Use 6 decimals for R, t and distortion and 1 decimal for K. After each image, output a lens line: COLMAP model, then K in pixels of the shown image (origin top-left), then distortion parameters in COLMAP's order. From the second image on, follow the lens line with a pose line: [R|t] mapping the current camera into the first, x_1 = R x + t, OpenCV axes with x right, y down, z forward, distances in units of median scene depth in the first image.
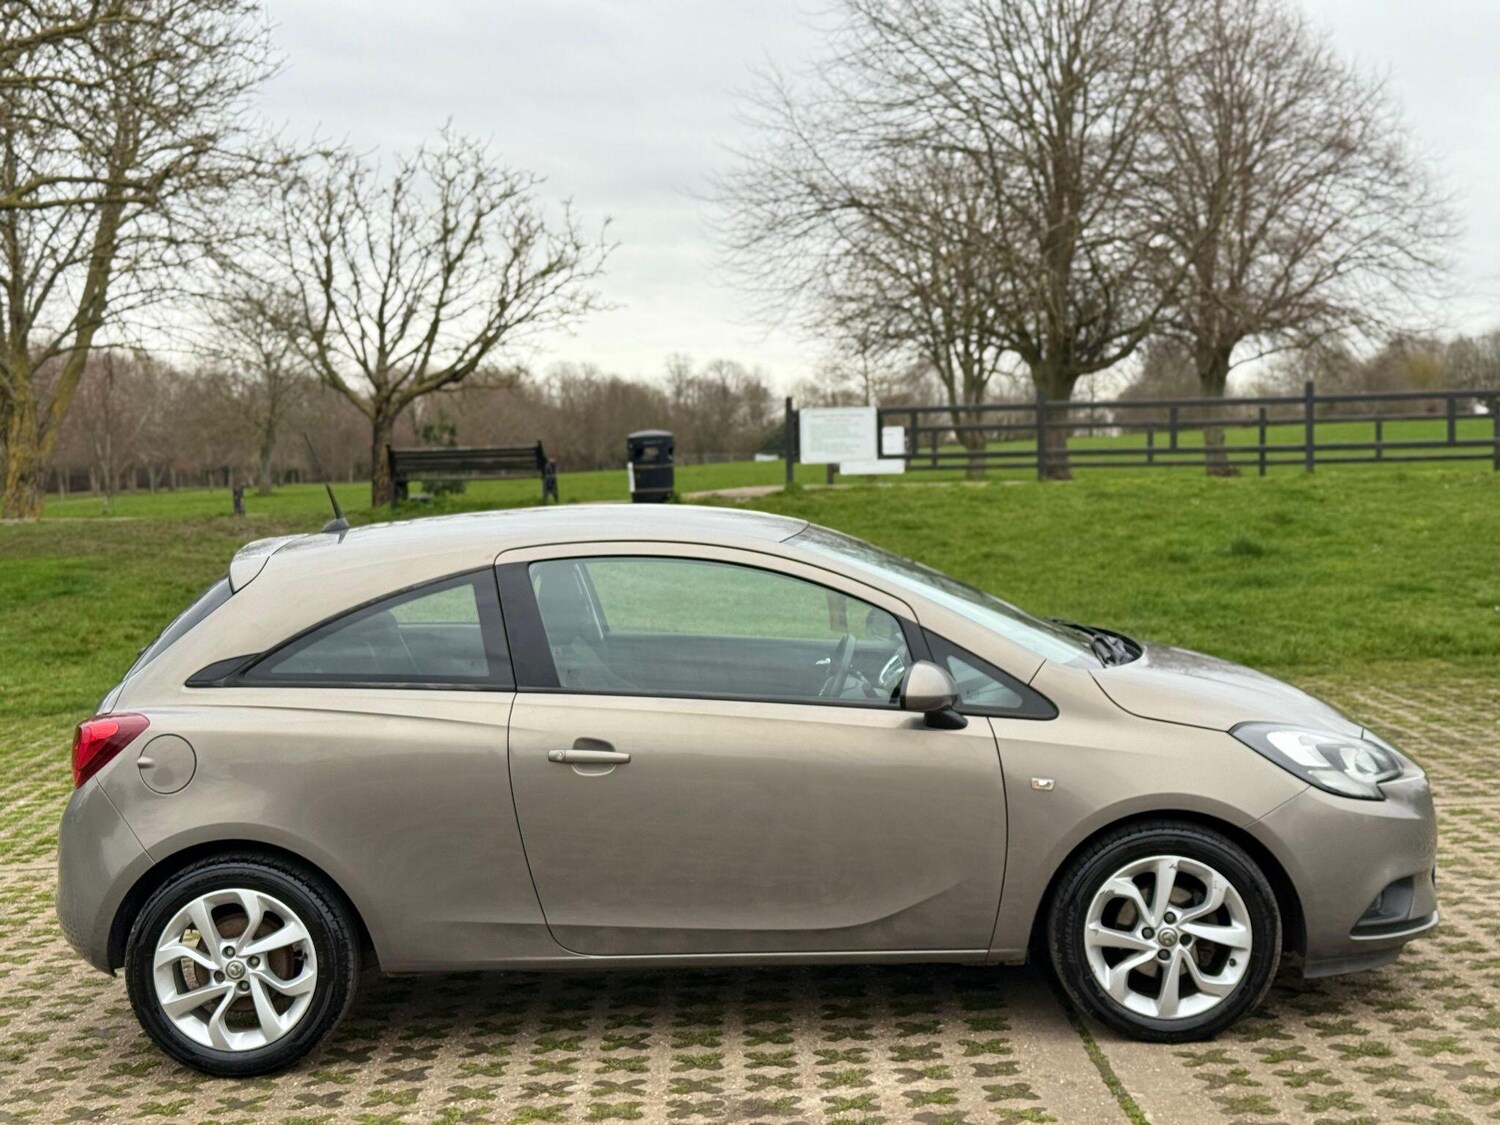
lens RADIAL K [[2078.1, 0, 750.0], [0, 2078.1, 562.5], [0, 0, 1]] dist [0.192943, -0.341886]
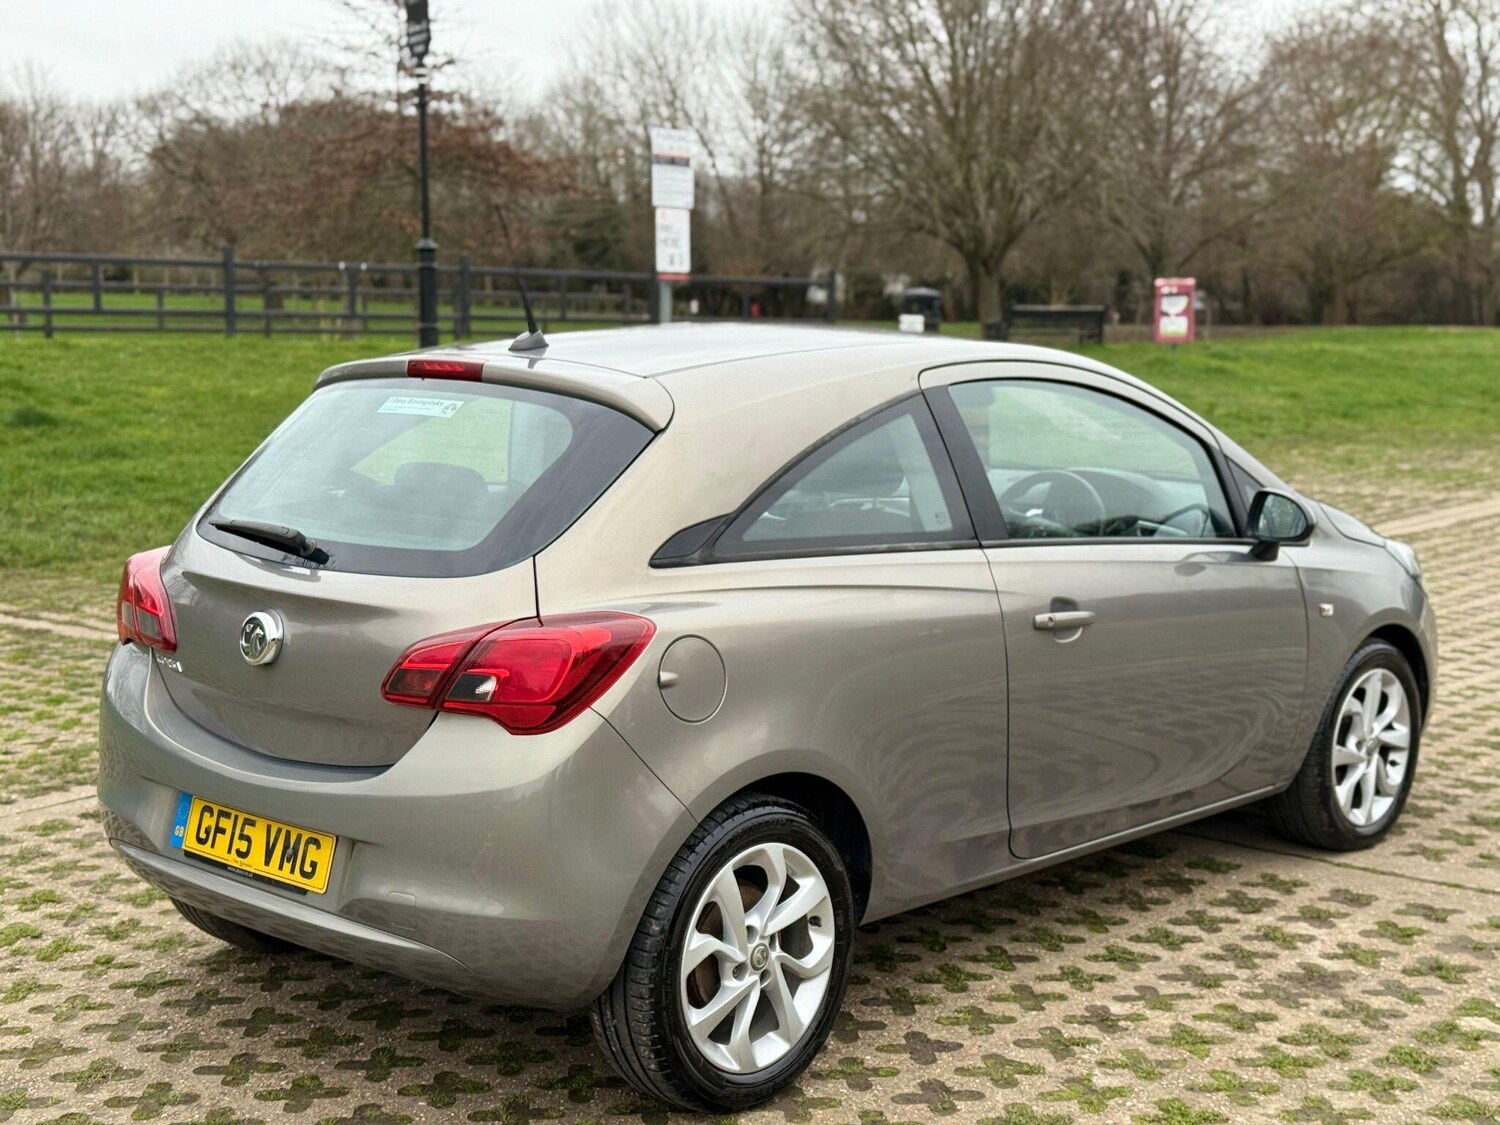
lens RADIAL K [[2091.2, 0, 752.8], [0, 2091.2, 568.1], [0, 0, 1]] dist [0.171587, -0.435963]
pose [[0.660792, -0.062045, 0.748000, -0.767862], [0.021296, 0.997726, 0.063946, 0.016678], [-0.750267, -0.026326, 0.660611, 0.535975]]
